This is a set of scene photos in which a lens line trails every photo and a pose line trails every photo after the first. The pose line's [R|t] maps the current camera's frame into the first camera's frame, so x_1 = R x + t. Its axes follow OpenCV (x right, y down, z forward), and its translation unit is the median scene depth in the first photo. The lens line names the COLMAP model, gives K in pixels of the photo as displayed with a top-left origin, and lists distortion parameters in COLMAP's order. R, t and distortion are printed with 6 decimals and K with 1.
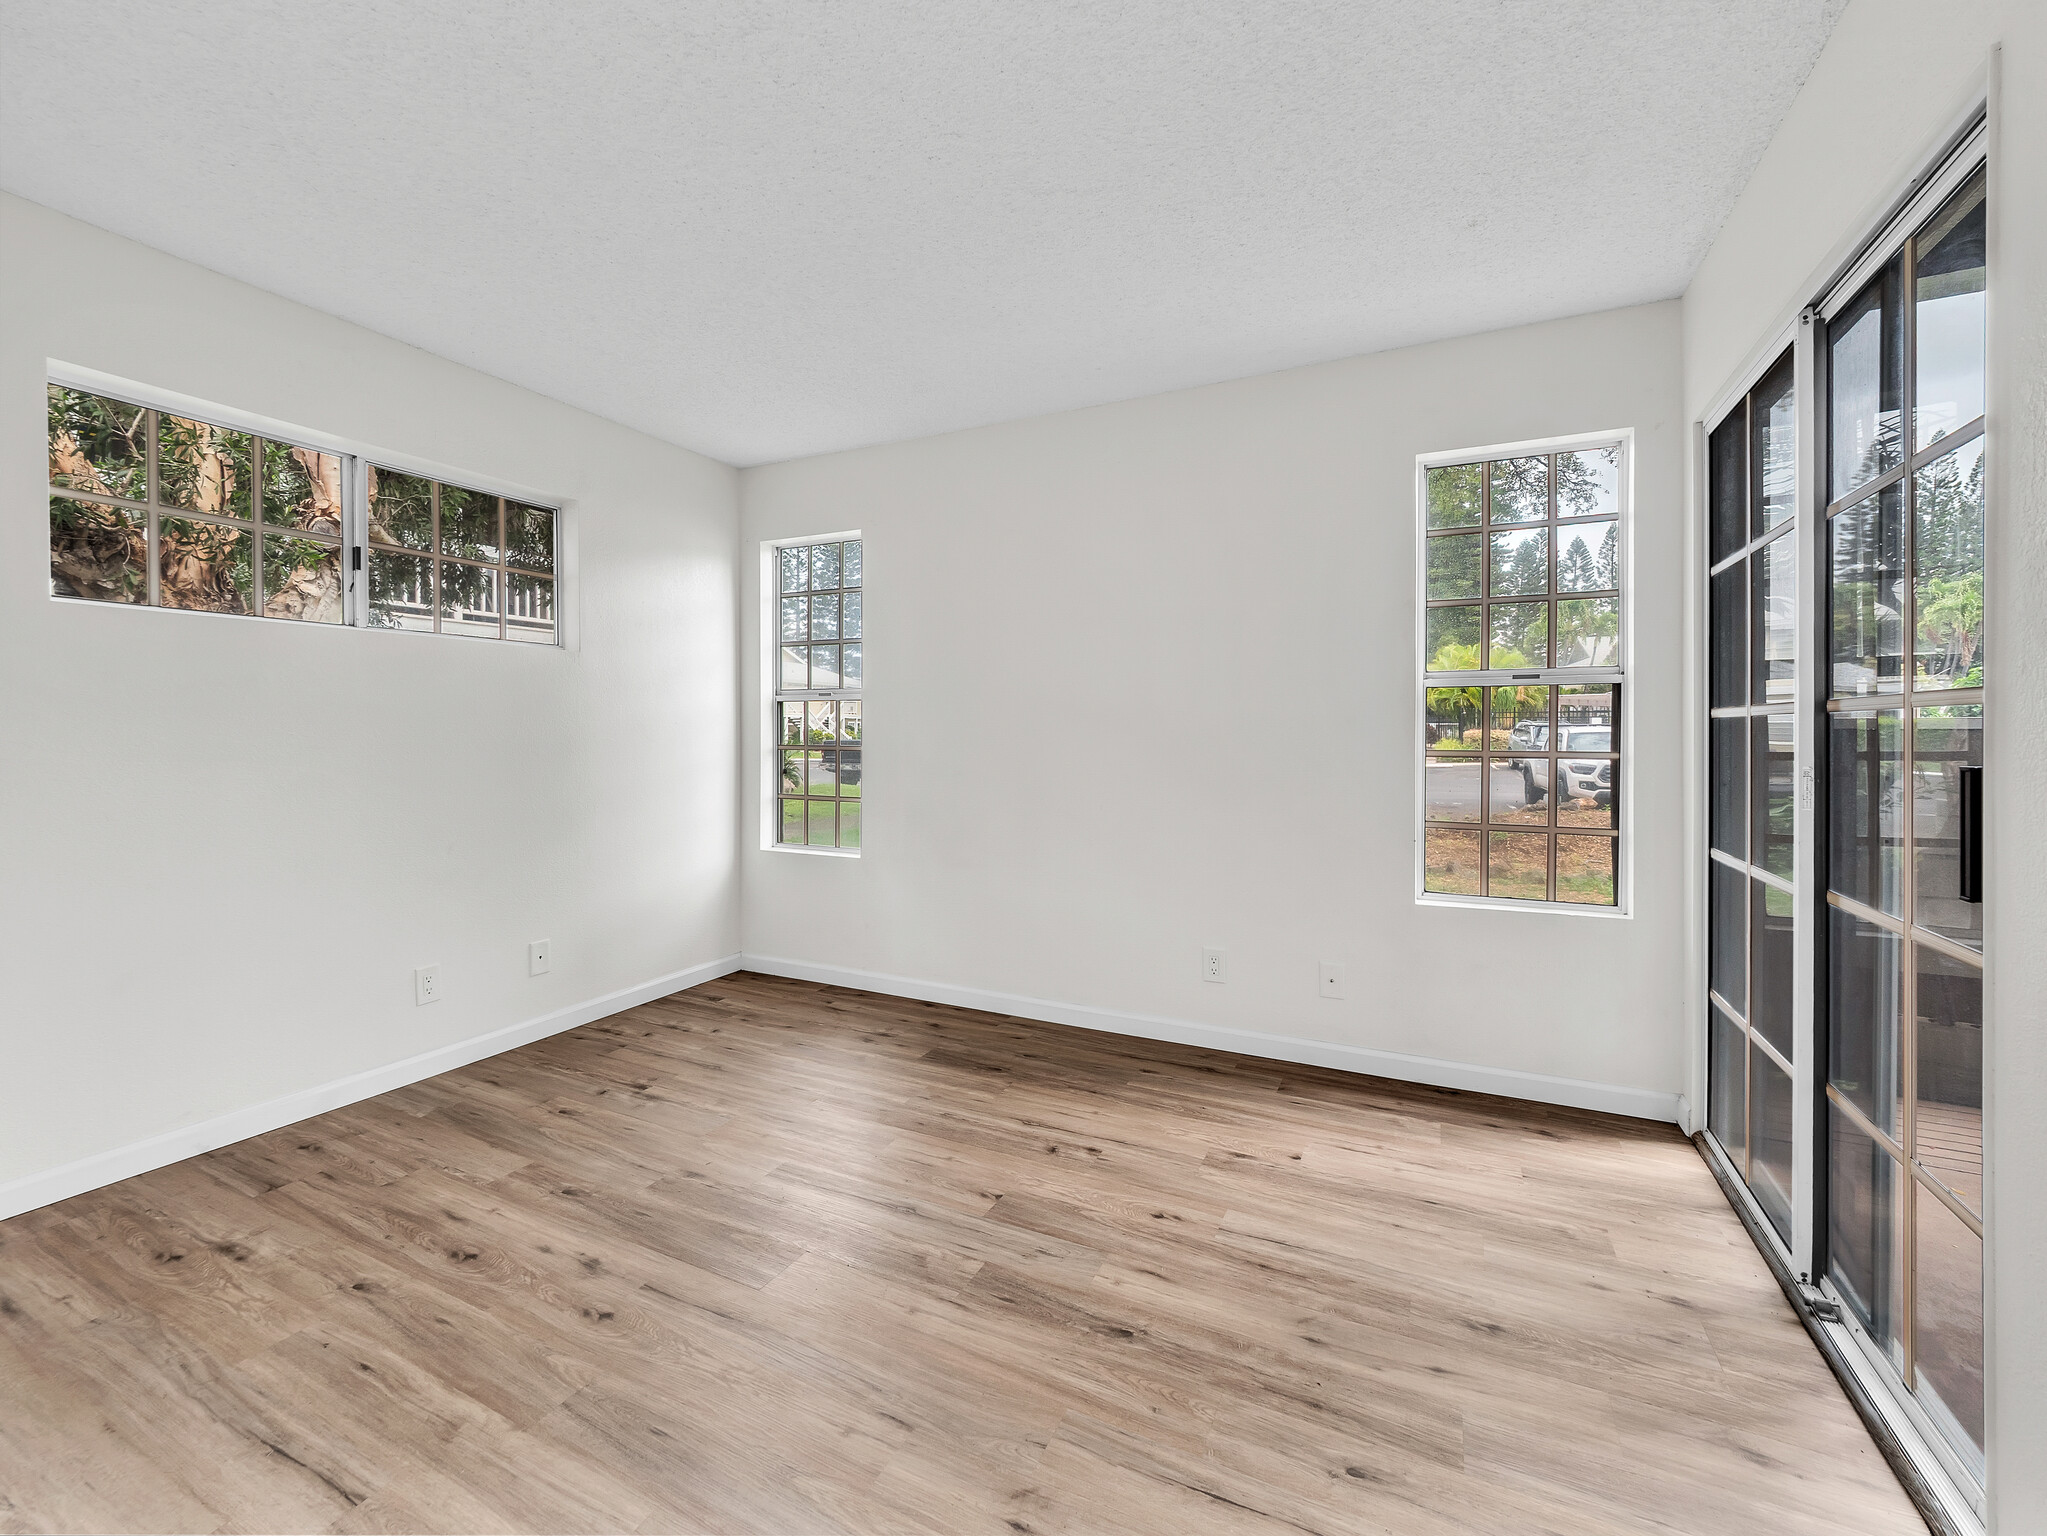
lens RADIAL K [[873.6, 0, 986.6], [0, 873.6, 741.1], [0, 0, 1]] dist [0.001213, -0.004268]
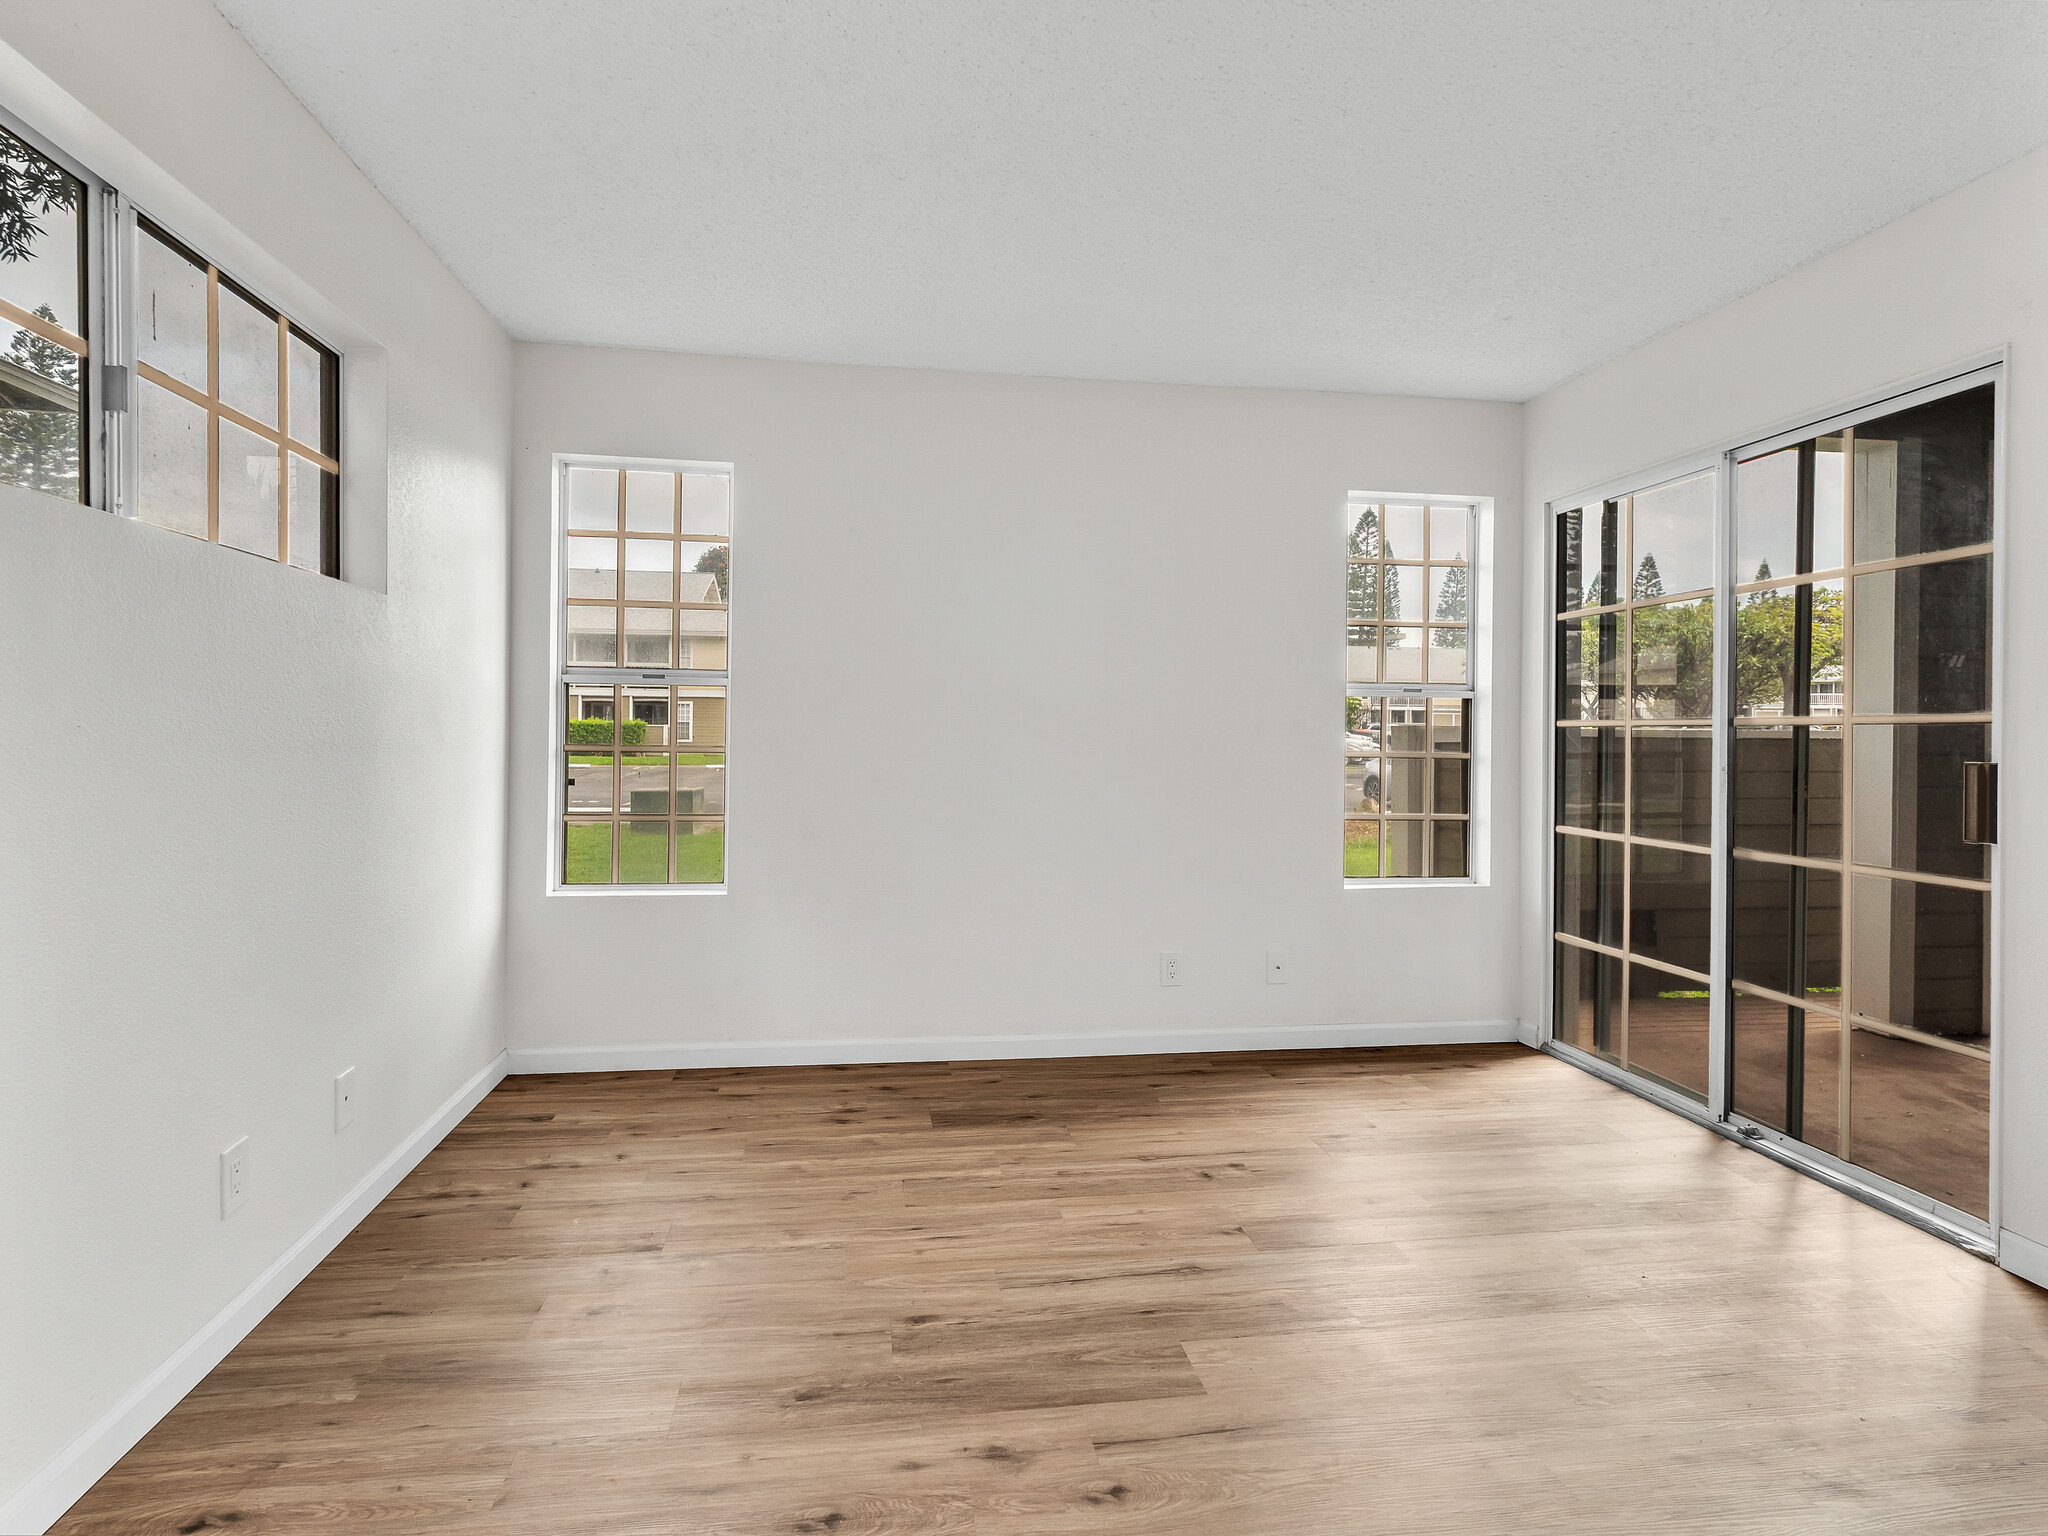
lens RADIAL K [[1009.6, 0, 995.9], [0, 1009.6, 741.2], [0, 0, 1]] dist [0.000489, -0.001804]
pose [[0.817203, 0.003579, 0.576339, -0.643110], [-0.004988, 0.999987, 0.000864, -0.000939], [-0.576328, -0.003581, 0.817210, 0.209704]]
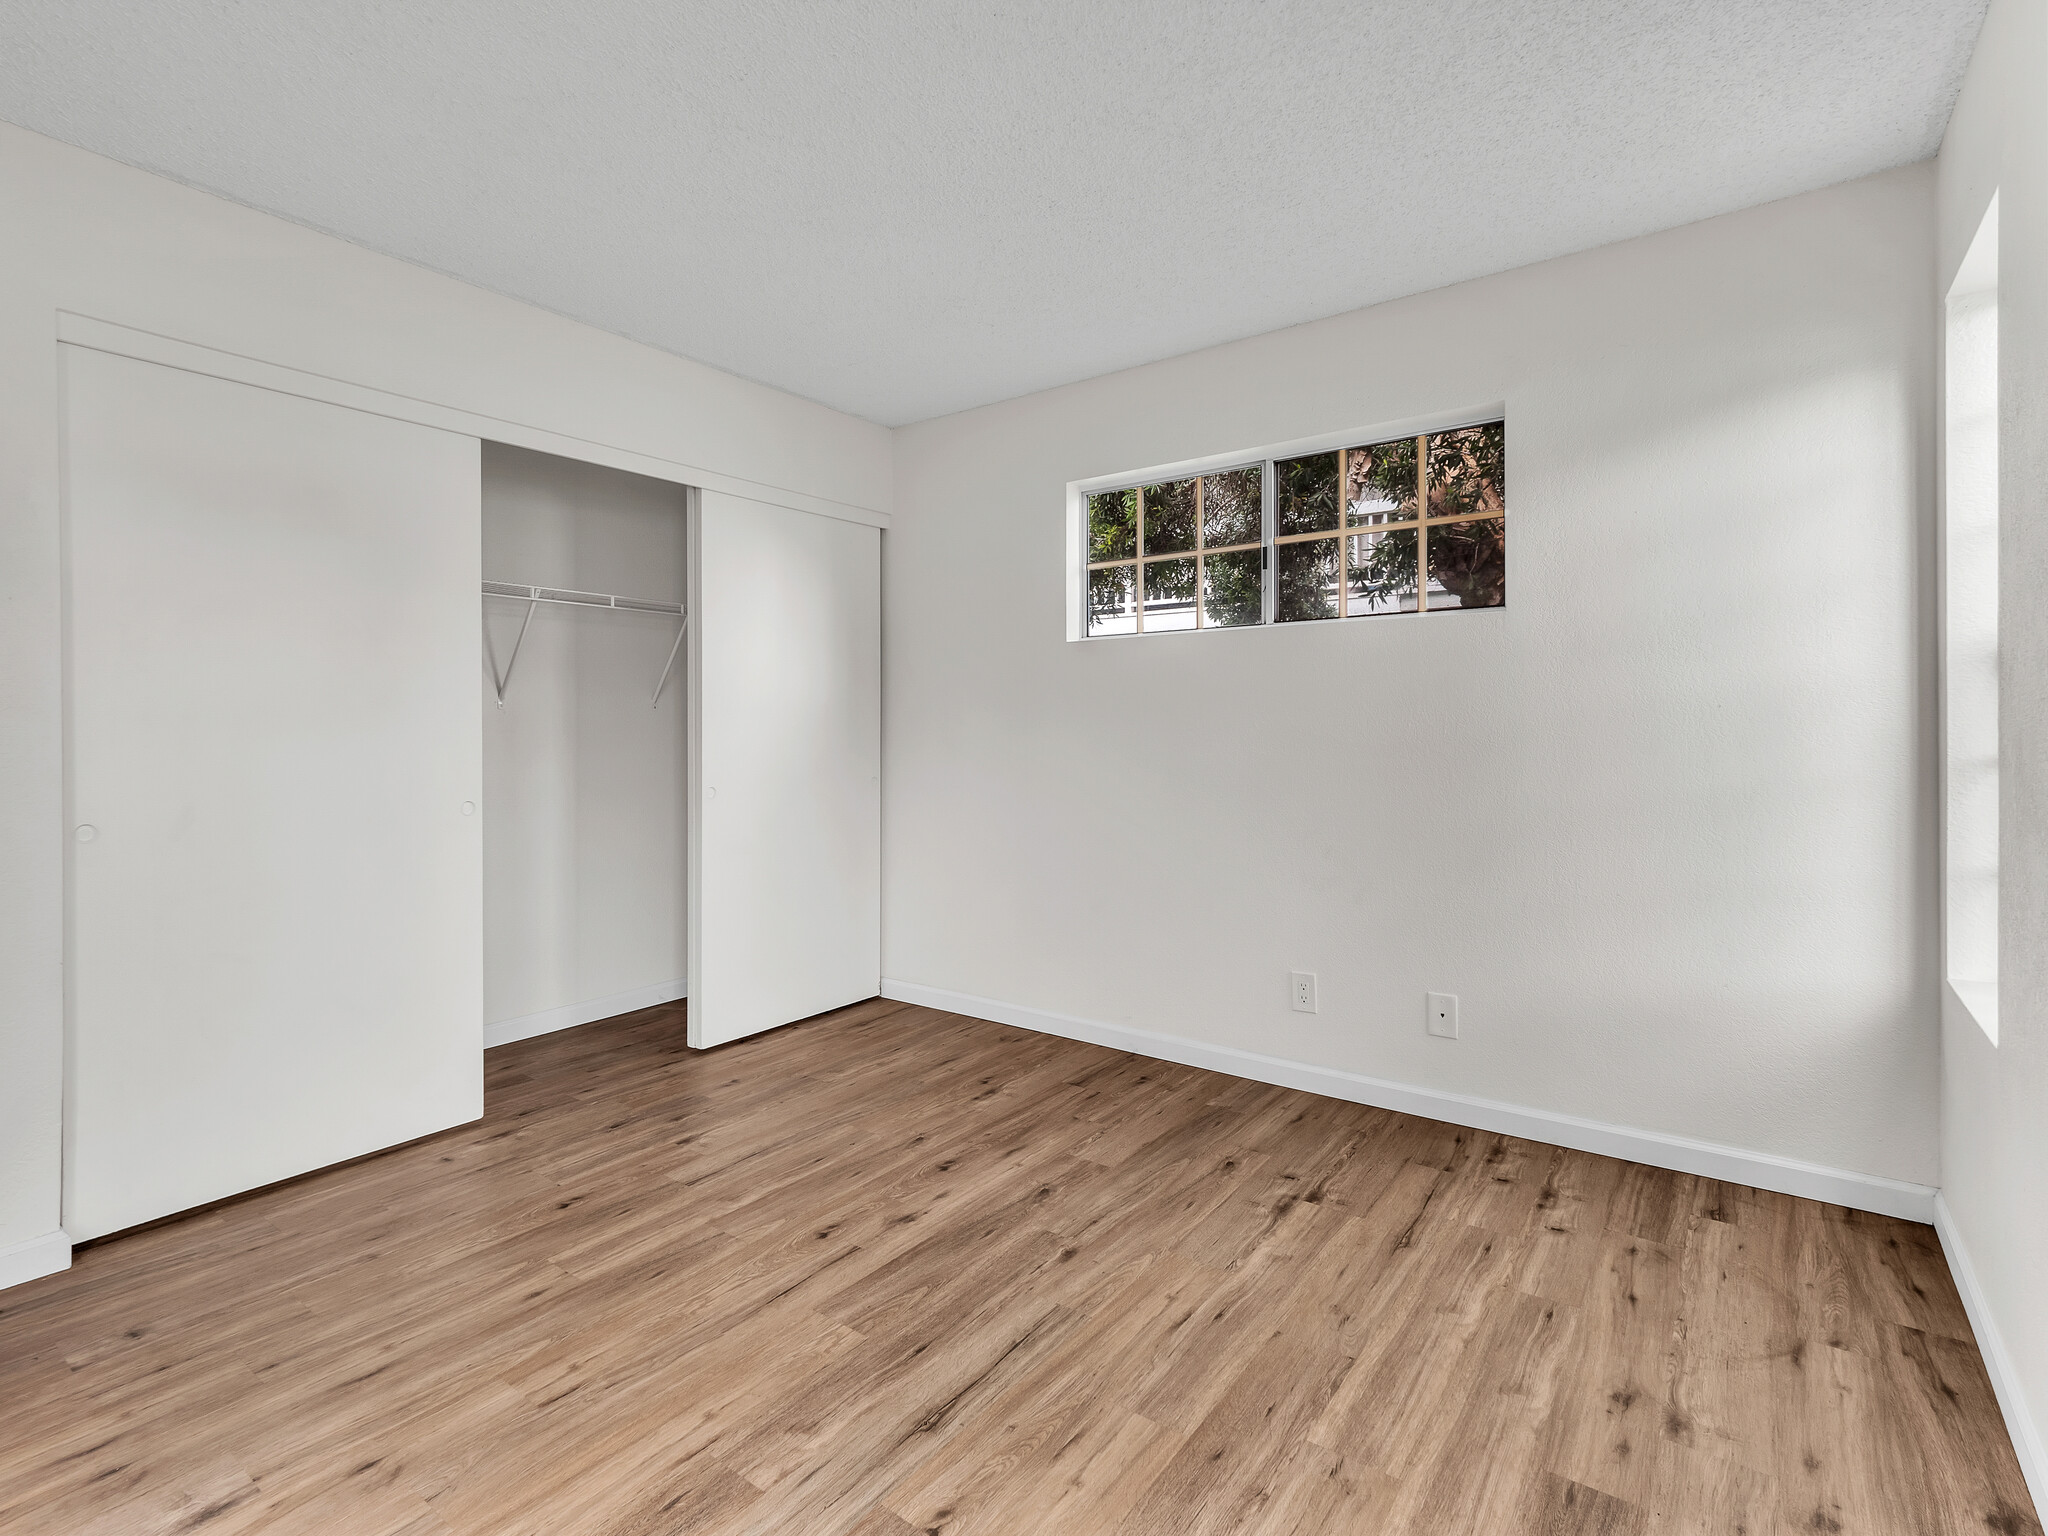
lens RADIAL K [[1009.6, 0, 995.9], [0, 1009.6, 741.2], [0, 0, 1]] dist [0.000489, -0.001804]
pose [[-0.172583, 0.016736, -0.984853, 0.510863], [-0.004384, 0.999833, 0.017759, -0.010955], [0.984985, 0.007383, -0.172481, 0.898317]]
